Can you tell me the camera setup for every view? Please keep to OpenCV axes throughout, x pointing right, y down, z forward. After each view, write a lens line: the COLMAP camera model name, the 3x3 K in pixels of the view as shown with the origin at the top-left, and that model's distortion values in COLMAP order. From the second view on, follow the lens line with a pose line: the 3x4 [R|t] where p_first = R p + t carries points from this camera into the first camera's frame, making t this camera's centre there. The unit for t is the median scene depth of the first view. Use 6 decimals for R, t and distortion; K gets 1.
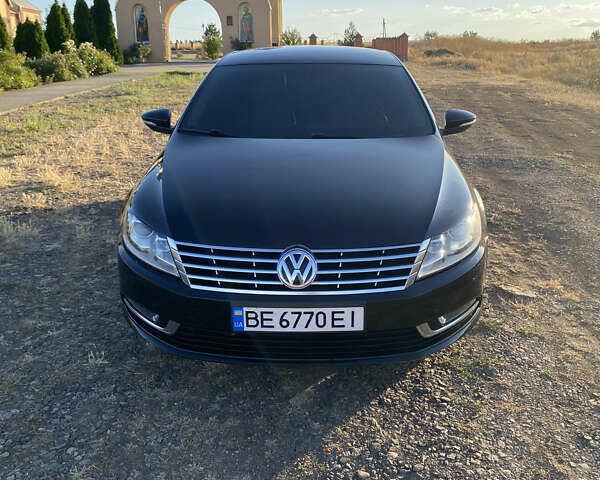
lens RADIAL K [[663.2, 0, 309.7], [0, 663.2, 240.0], [0, 0, 1]] dist [0.112296, -0.264165]
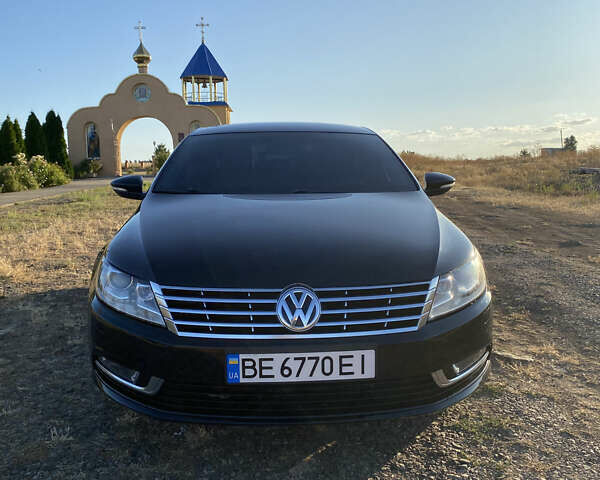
lens RADIAL K [[662.5, 0, 300.0], [0, 662.5, 240.0], [0, 0, 1]] dist [0.033701, -0.012668]
pose [[0.997249, -0.017944, 0.071923, -0.062170], [0.030793, 0.982862, -0.181753, 0.088900], [-0.067429, 0.183468, 0.980710, 0.081293]]
